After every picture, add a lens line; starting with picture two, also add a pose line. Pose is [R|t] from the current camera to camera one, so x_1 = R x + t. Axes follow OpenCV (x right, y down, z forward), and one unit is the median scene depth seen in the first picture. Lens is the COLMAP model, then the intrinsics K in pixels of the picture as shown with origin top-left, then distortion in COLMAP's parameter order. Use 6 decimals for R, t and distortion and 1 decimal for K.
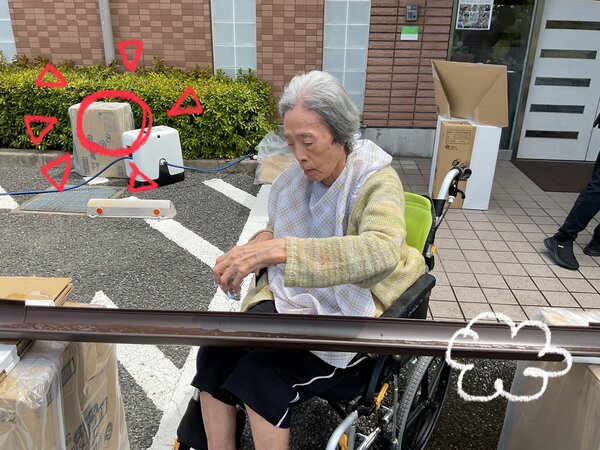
lens RADIAL K [[517.1, 0, 295.4], [0, 517.1, 230.4], [0, 0, 1]] dist [0.051955, -0.111591]
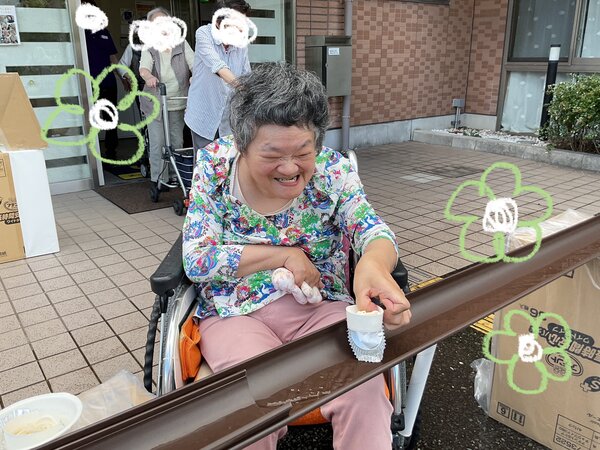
lens RADIAL K [[517.1, 0, 301.5], [0, 517.1, 226.0], [0, 0, 1]] dist [0.051955, -0.111591]
pose [[0.761670, -0.226525, 0.607079, 0.140992], [0.275276, 0.961273, 0.013315, 0.012603], [-0.586585, 0.156973, 0.794530, 0.105927]]
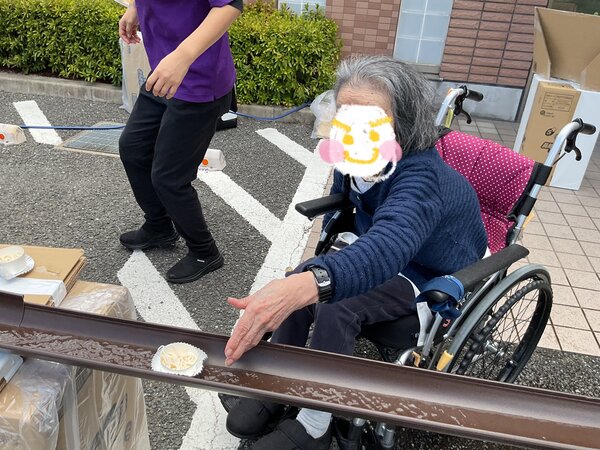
lens RADIAL K [[517.1, 0, 287.7], [0, 517.1, 241.6], [0, 0, 1]] dist [0.051955, -0.111591]
pose [[0.991063, 0.098172, -0.090312, -0.019142], [-0.086590, 0.988463, 0.124272, -0.016687], [0.101470, -0.115341, 0.988130, 0.069548]]
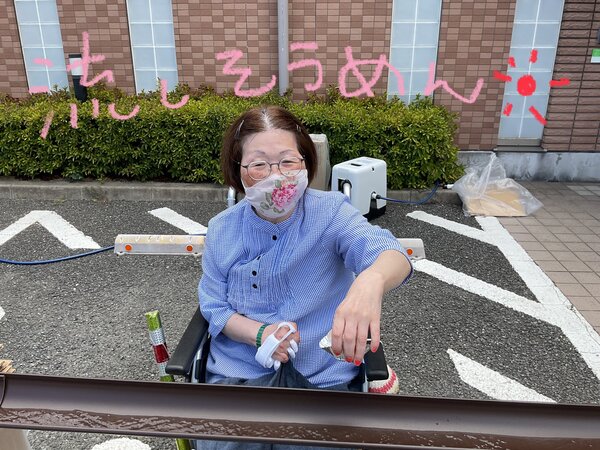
lens RADIAL K [[517.1, 0, 302.0], [0, 517.1, 233.6], [0, 0, 1]] dist [0.051955, -0.111591]
pose [[0.999619, -0.022496, 0.015967, -0.362129], [0.022898, 0.999414, -0.025426, -0.037171], [-0.015386, 0.025782, 0.999549, 0.055060]]
